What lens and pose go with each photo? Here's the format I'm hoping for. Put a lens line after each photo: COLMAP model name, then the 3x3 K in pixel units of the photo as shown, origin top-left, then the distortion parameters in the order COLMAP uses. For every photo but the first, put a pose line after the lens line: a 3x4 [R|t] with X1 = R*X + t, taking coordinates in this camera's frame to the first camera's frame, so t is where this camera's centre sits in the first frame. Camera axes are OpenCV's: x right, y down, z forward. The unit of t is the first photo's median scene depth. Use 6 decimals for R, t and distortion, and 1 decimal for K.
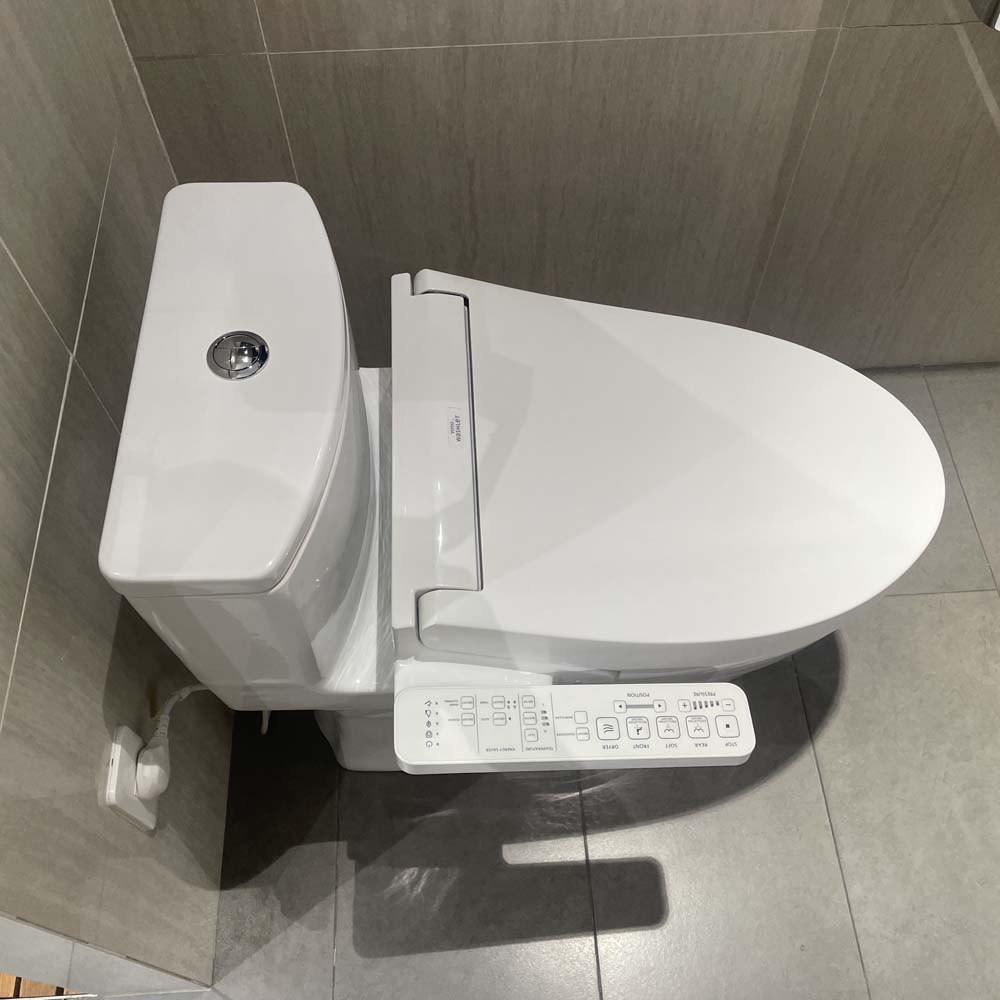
lens RADIAL K [[1015.1, 0, 516.1], [0, 1015.1, 486.0], [0, 0, 1]] dist [0.031177, 0.000000]
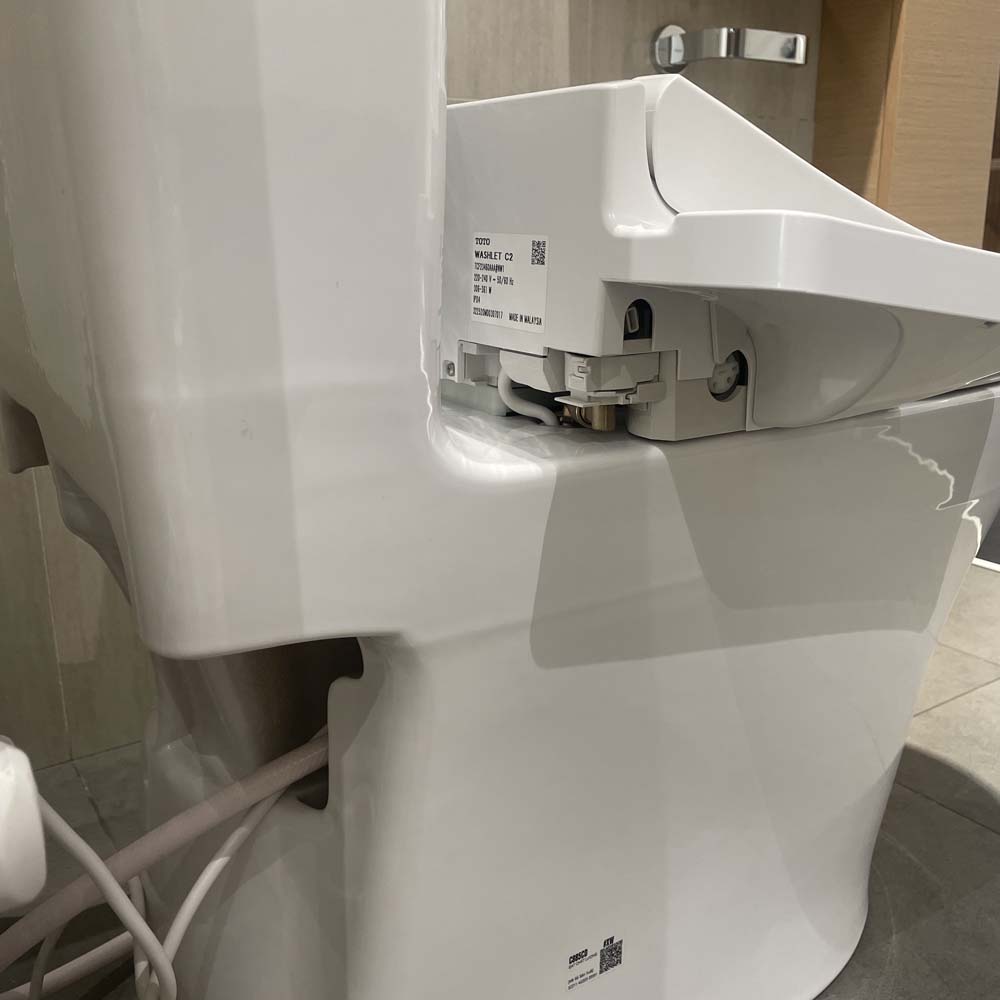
lens RADIAL K [[1015.1, 0, 499.5], [0, 1015.1, 491.7], [0, 0, 1]] dist [0.031177, 0.000000]
pose [[0.869913, -0.145360, 0.471298, -0.310684], [0.432137, 0.685214, -0.586293, 0.393468], [-0.237716, 0.713690, 0.658892, 0.628294]]
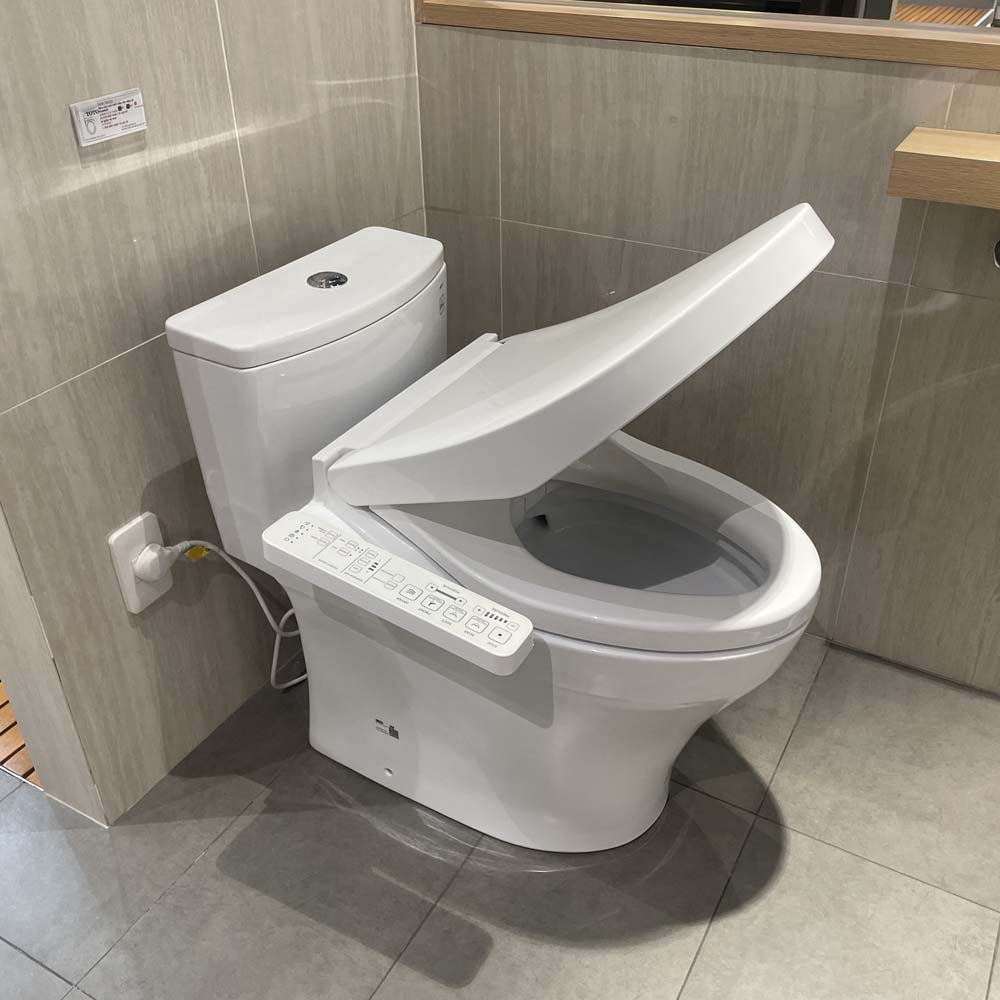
lens RADIAL K [[1015.1, 0, 511.1], [0, 1015.1, 487.0], [0, 0, 1]] dist [0.031177, 0.000000]
pose [[0.840320, 0.283358, -0.462136, 0.557823], [-0.459901, 0.823952, -0.331052, 0.375417], [0.286972, 0.490726, 0.822700, -0.017661]]
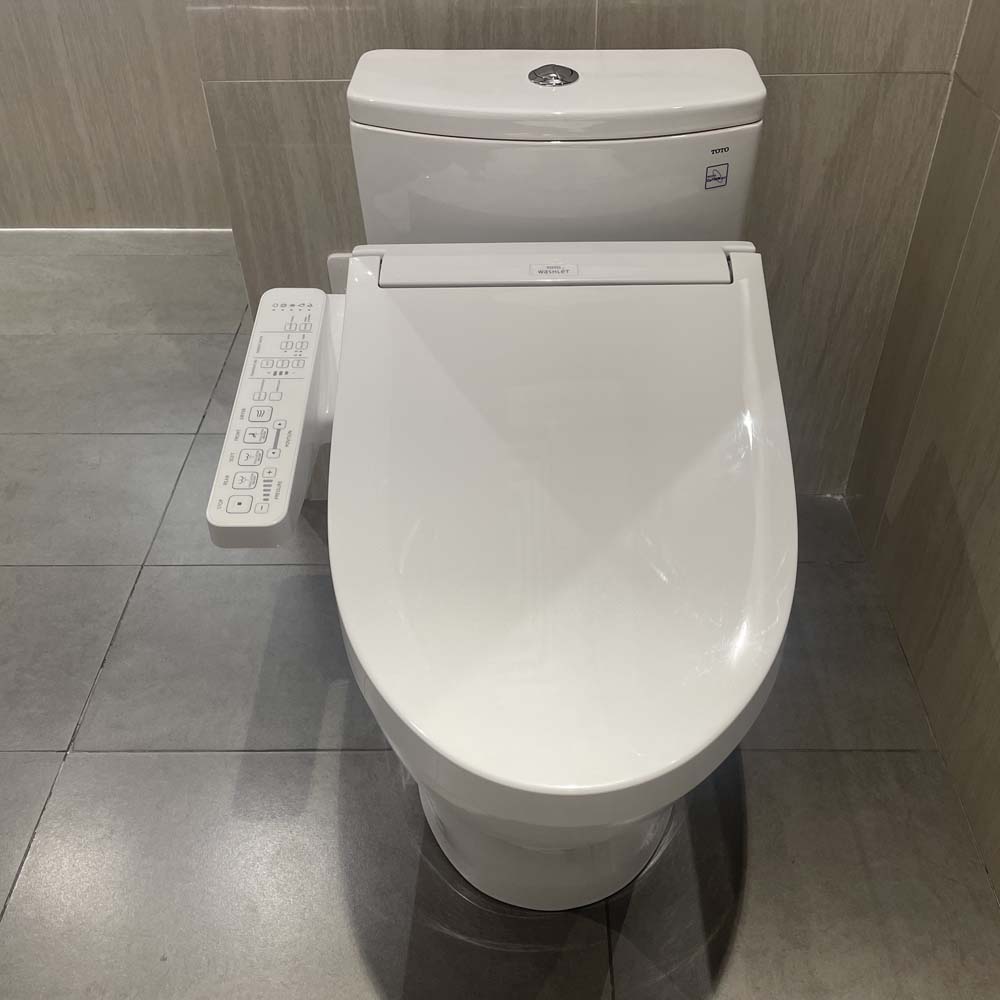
lens RADIAL K [[1015.1, 0, 507.5], [0, 1015.1, 491.1], [0, 0, 1]] dist [0.031177, 0.000000]
pose [[-0.074007, 0.645045, -0.760553, 0.720016], [-0.848708, 0.359724, 0.387676, -0.278479], [0.523658, 0.674178, 0.520833, 0.500100]]
